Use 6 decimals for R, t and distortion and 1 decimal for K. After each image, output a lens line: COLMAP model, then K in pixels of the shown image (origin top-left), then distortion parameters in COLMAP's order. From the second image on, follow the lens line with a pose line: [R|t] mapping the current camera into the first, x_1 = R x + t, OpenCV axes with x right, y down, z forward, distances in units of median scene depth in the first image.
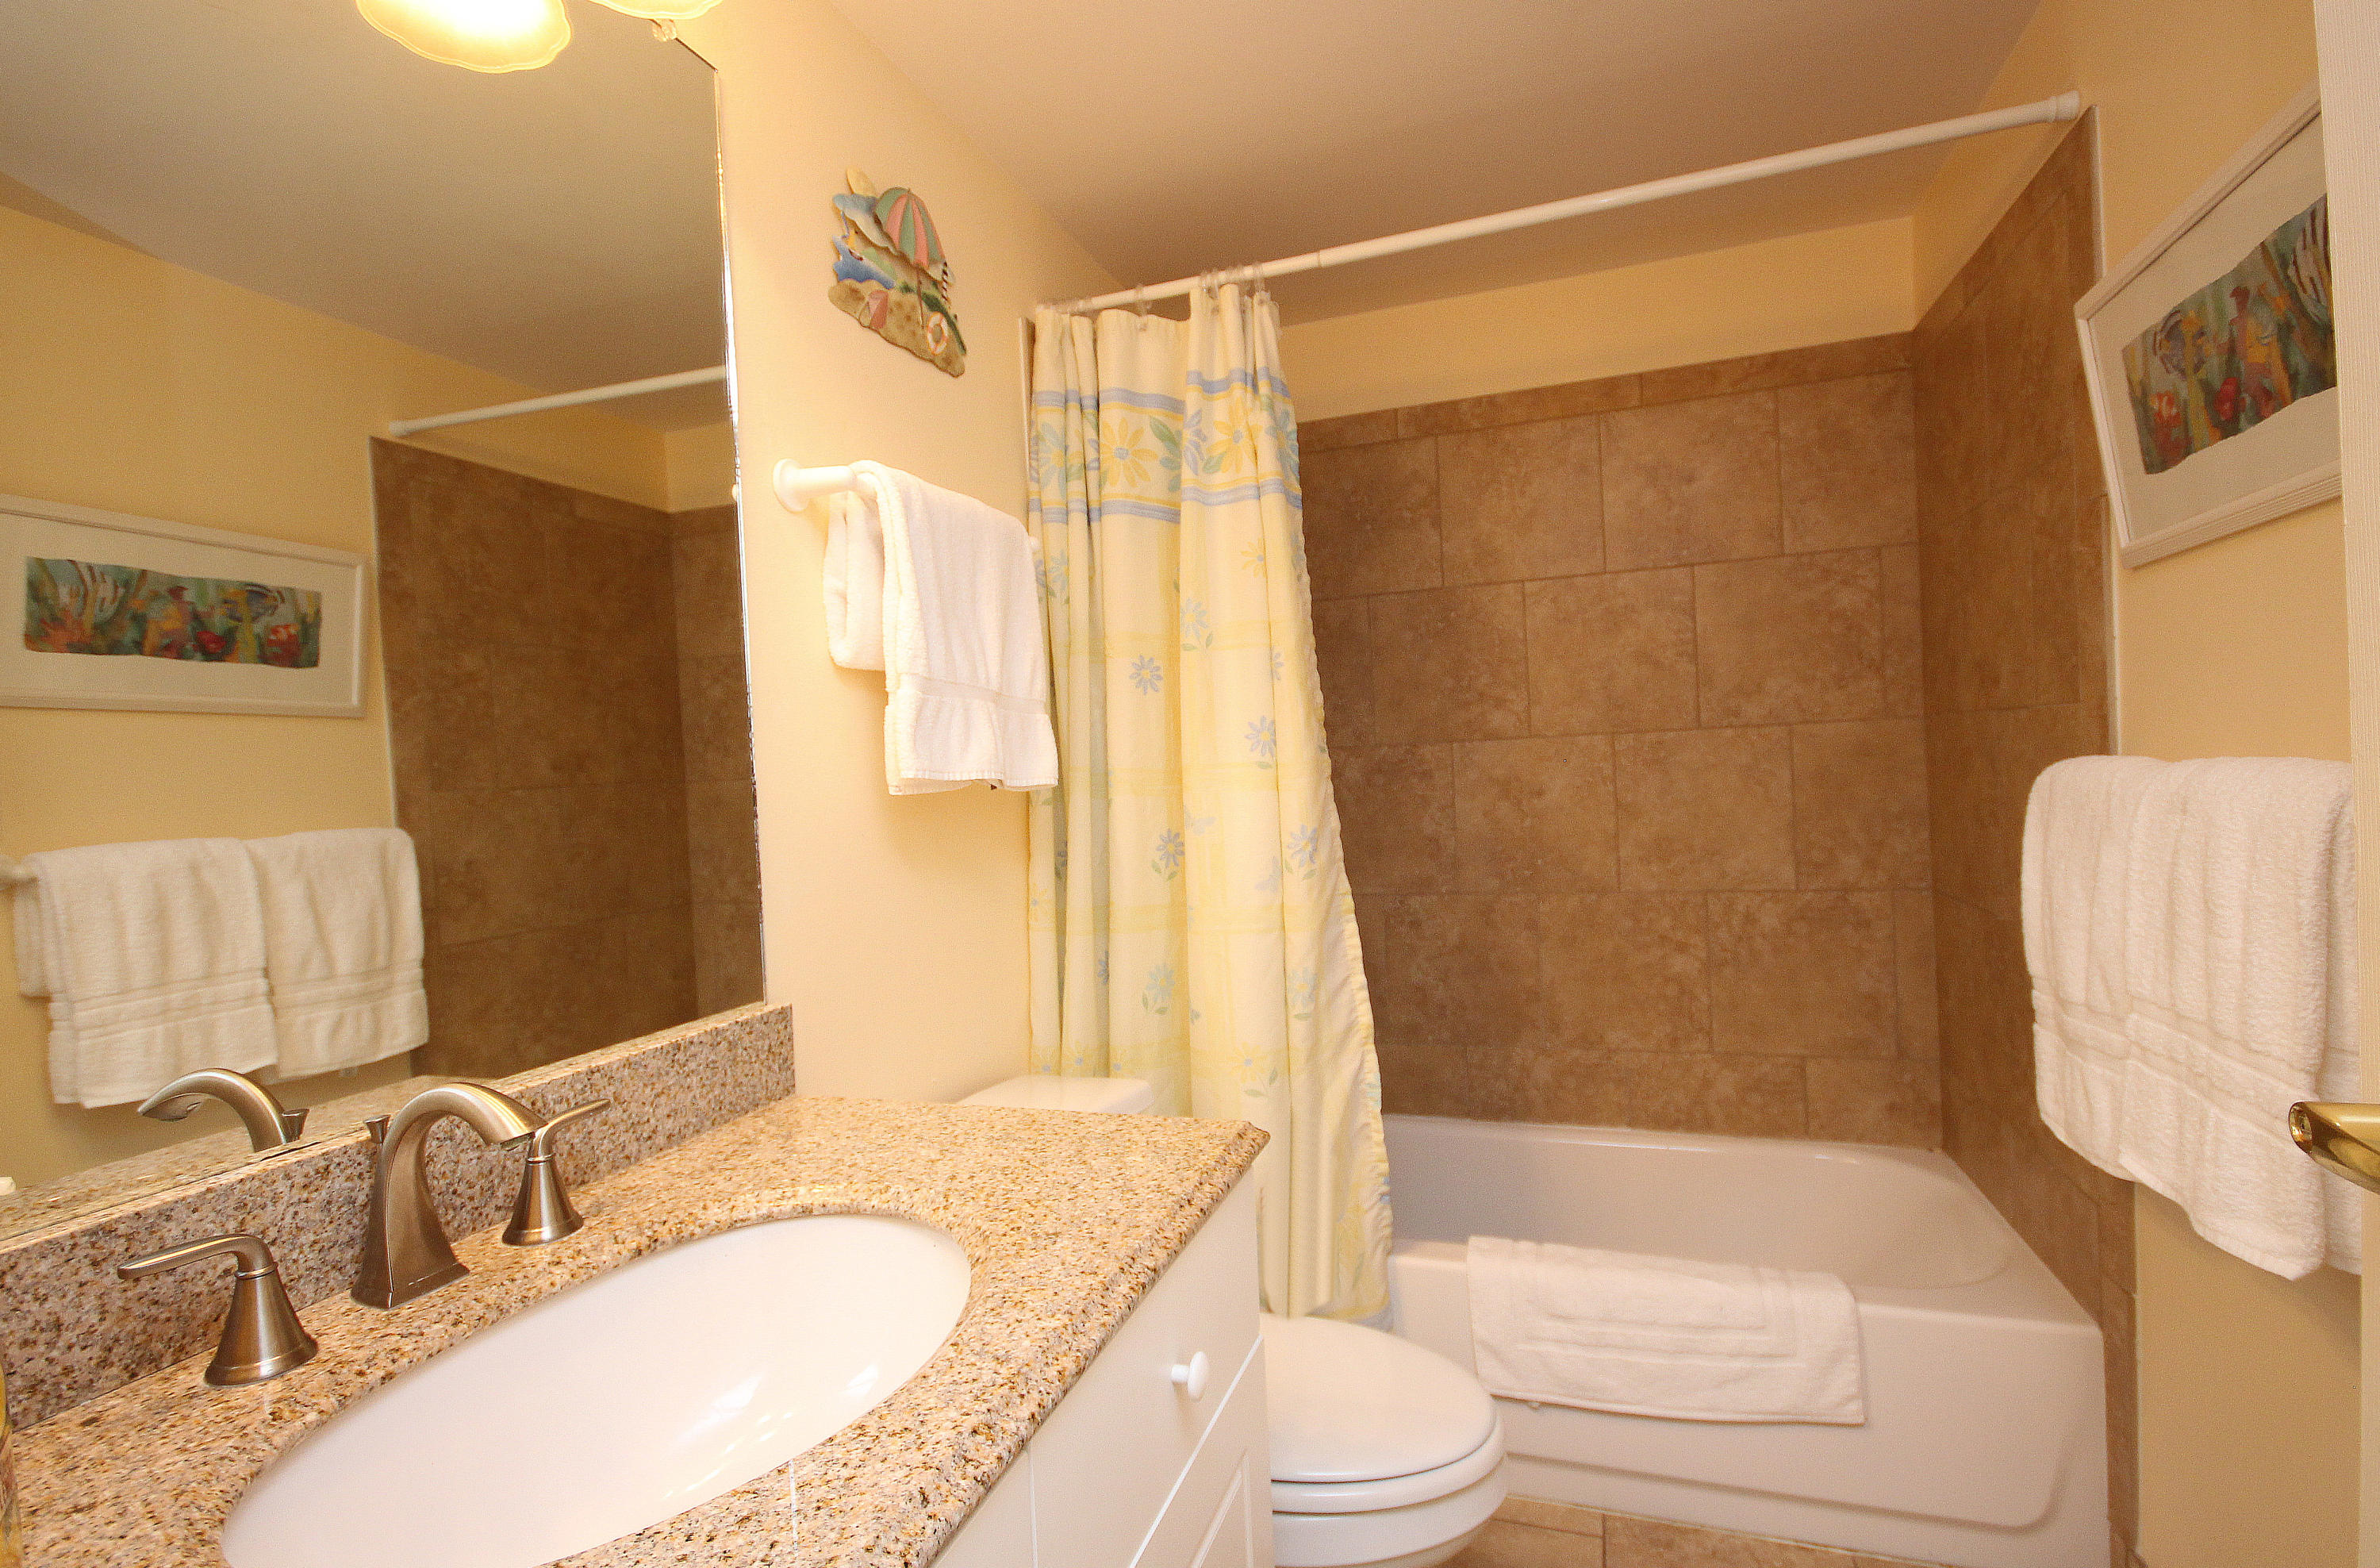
lens RADIAL K [[1144.3, 0, 1198.6], [0, 1144.3, 787.9], [0, 0, 1]] dist [-0.004008, -0.000042]
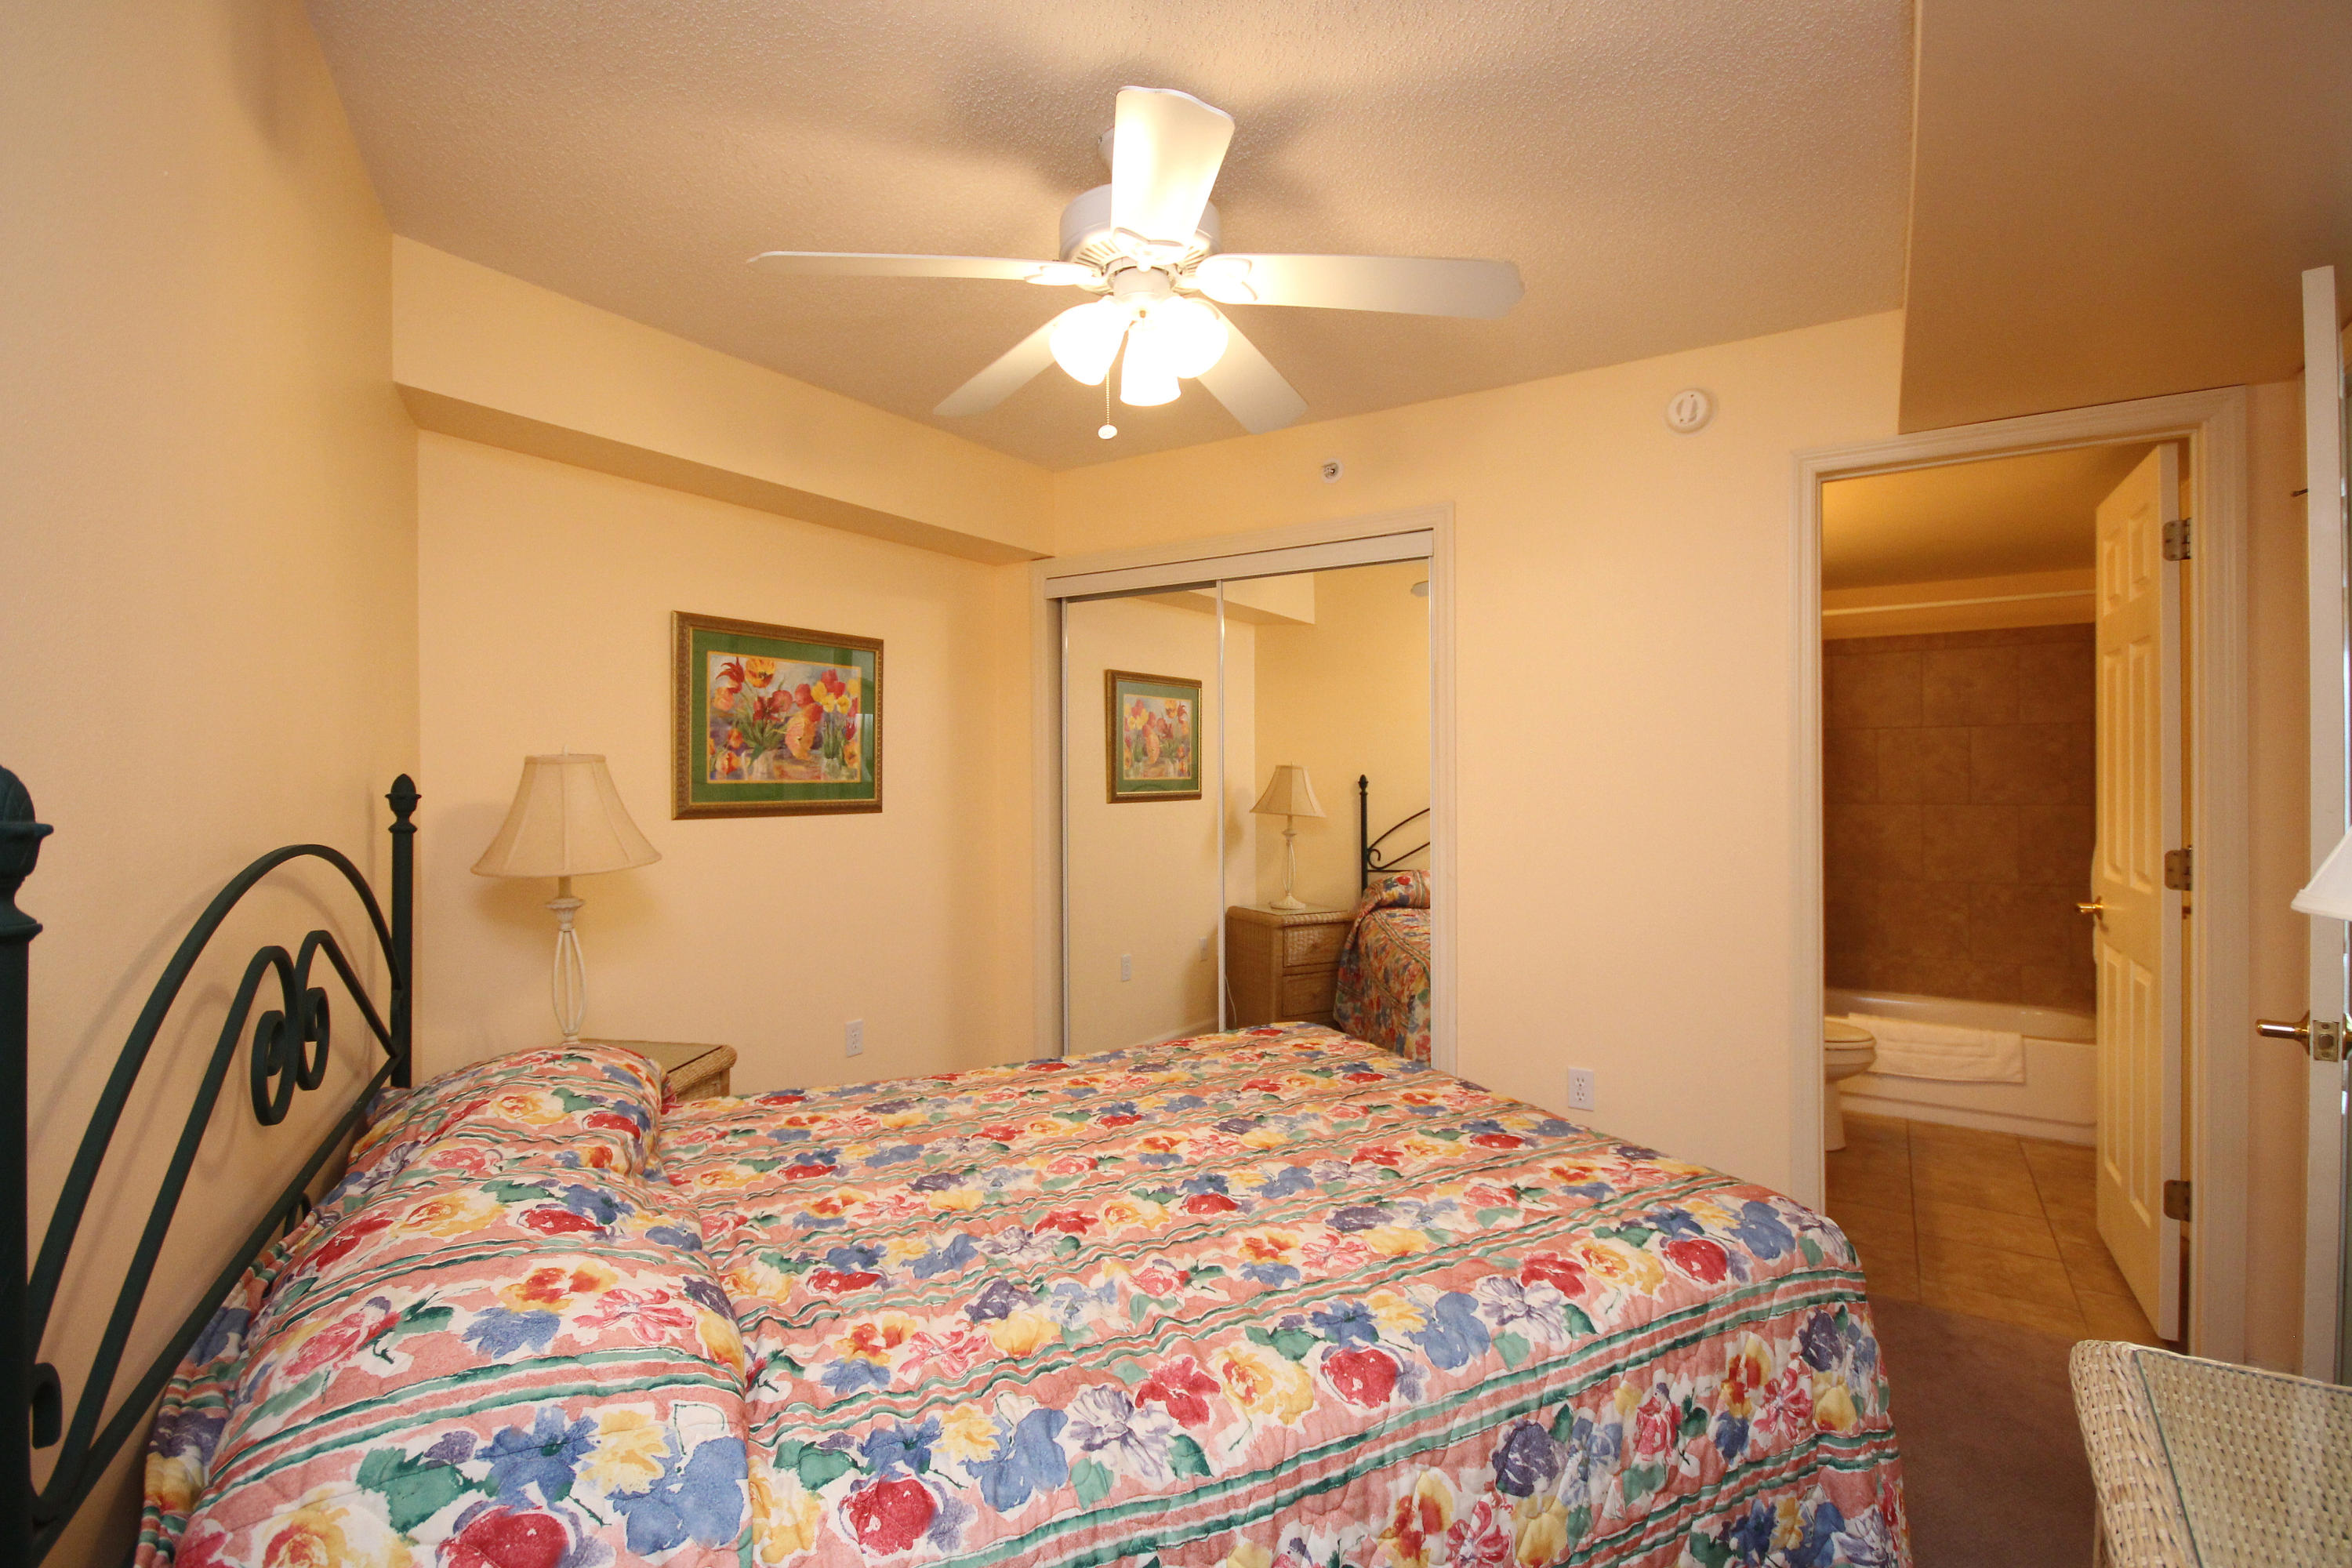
lens RADIAL K [[1096.1, 0, 1180.8], [0, 1096.1, 785.8], [0, 0, 1]] dist [-0.000230, 0.001012]
pose [[0.971840, 0.042081, -0.231854, -0.498622], [-0.041992, 0.999104, 0.005321, -0.035476], [0.231870, 0.004564, 0.972736, -1.278430]]
